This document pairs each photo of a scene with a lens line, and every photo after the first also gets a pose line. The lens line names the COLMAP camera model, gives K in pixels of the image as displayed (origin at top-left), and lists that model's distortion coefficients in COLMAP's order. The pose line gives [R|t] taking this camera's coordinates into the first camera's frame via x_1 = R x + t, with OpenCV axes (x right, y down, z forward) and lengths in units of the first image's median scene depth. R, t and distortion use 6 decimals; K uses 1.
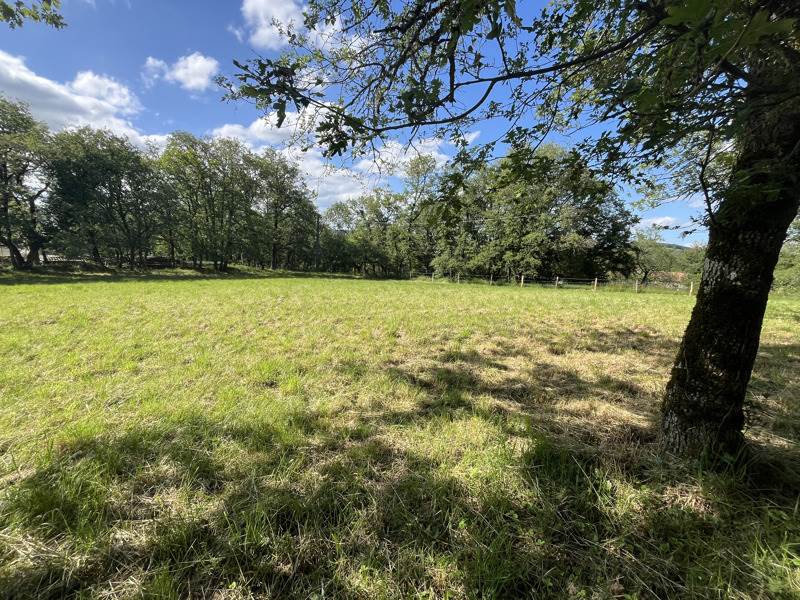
lens RADIAL K [[323.4, 0, 397.9], [0, 323.4, 296.4], [0, 0, 1]] dist [0.000912, -0.000156]
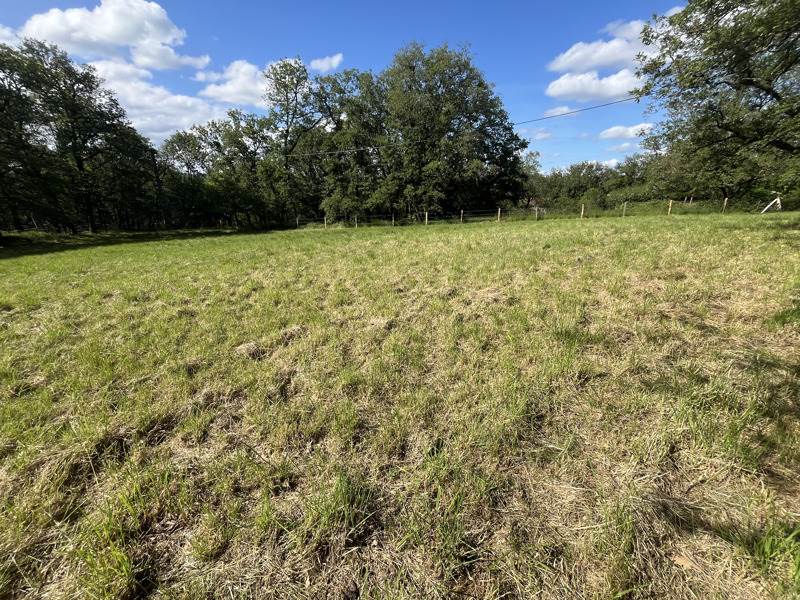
lens RADIAL K [[323.4, 0, 396.0], [0, 323.4, 298.9], [0, 0, 1]] dist [0.000912, -0.000156]
pose [[0.938799, -0.165497, 0.302106, -0.007963], [0.108564, 0.974482, 0.196465, -0.012806], [-0.326911, -0.151643, 0.932809, 0.131479]]
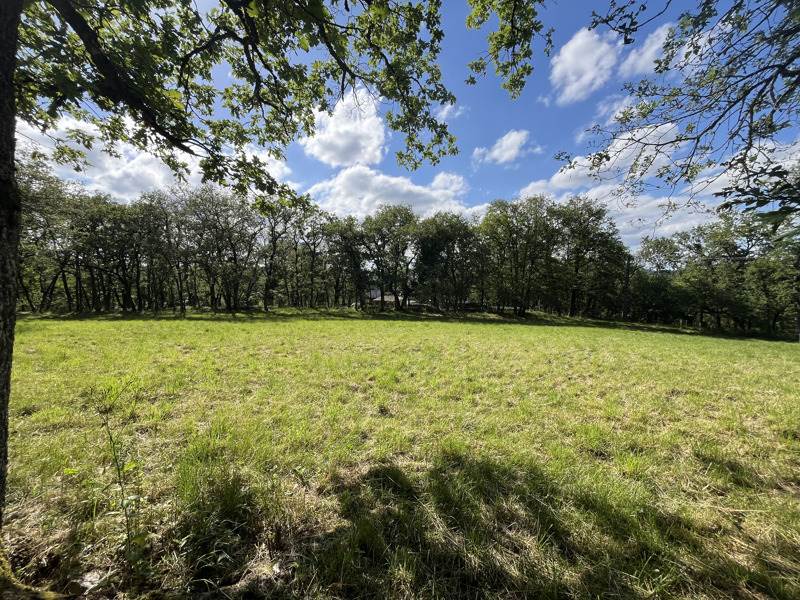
lens RADIAL K [[323.4, 0, 400.1], [0, 323.4, 299.2], [0, 0, 1]] dist [0.000912, -0.000156]
pose [[0.664017, 0.002224, -0.747714, -0.009081], [-0.099756, 0.991319, -0.085641, -0.003356], [0.741033, 0.131456, 0.658474, -0.008831]]
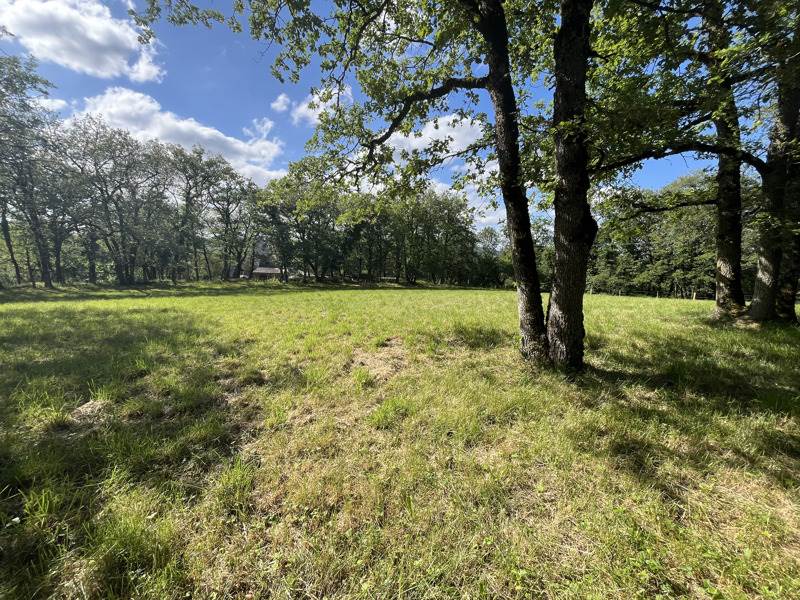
lens RADIAL K [[323.4, 0, 394.2], [0, 323.4, 301.3], [0, 0, 1]] dist [0.000912, -0.000156]
pose [[0.950850, 0.029323, -0.308259, -0.213771], [-0.039876, 0.998813, -0.027988, 0.032544], [0.307072, 0.038905, 0.950891, -0.306050]]
